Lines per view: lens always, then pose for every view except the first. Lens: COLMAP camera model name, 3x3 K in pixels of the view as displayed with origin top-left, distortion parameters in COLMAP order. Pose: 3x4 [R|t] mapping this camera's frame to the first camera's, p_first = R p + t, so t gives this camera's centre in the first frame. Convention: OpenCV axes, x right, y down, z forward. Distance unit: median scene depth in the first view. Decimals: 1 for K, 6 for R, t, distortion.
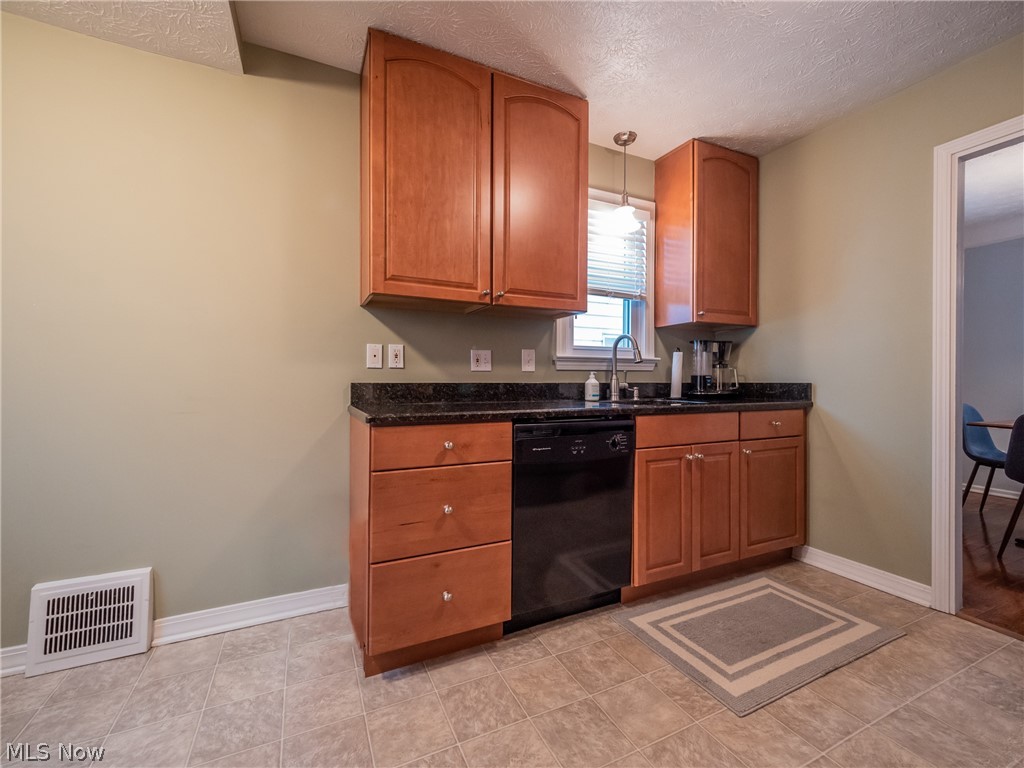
lens RADIAL K [[432.9, 0, 506.3], [0, 432.9, 379.9], [0, 0, 1]] dist [-0.000969, -0.000062]
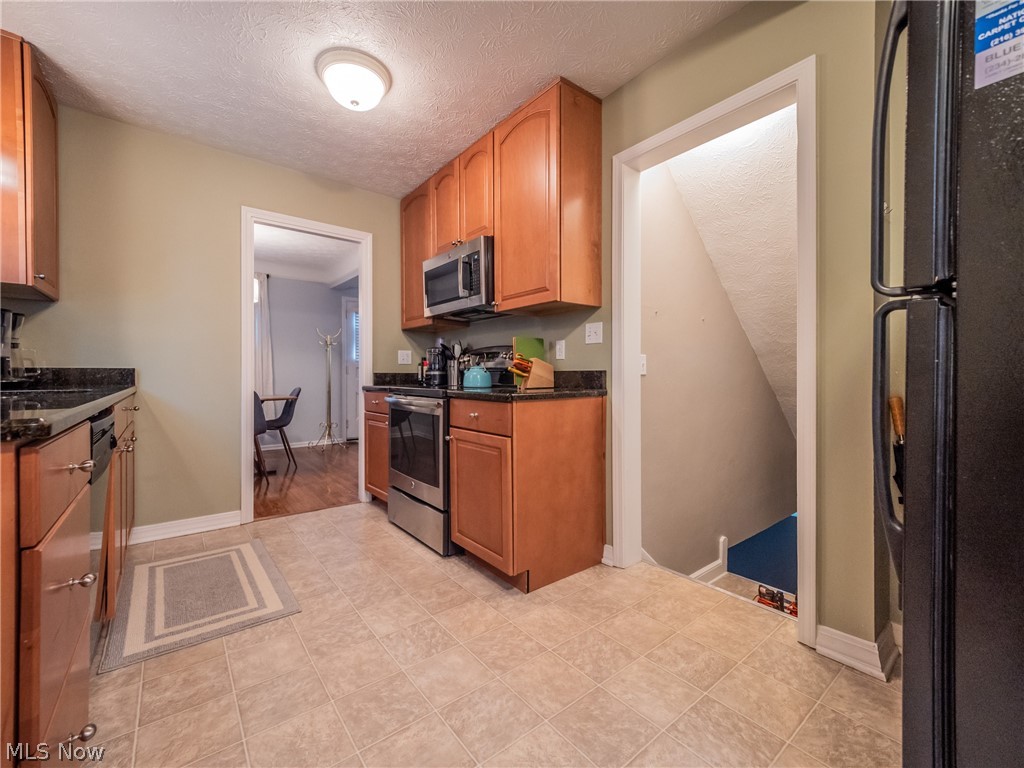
lens RADIAL K [[432.9, 0, 506.6], [0, 432.9, 379.3], [0, 0, 1]] dist [-0.000969, -0.000062]
pose [[-0.220207, -0.011424, 0.975386, -0.668698], [-0.000849, 0.999933, 0.011520, 0.027518], [-0.975453, 0.001708, -0.220202, 0.491247]]
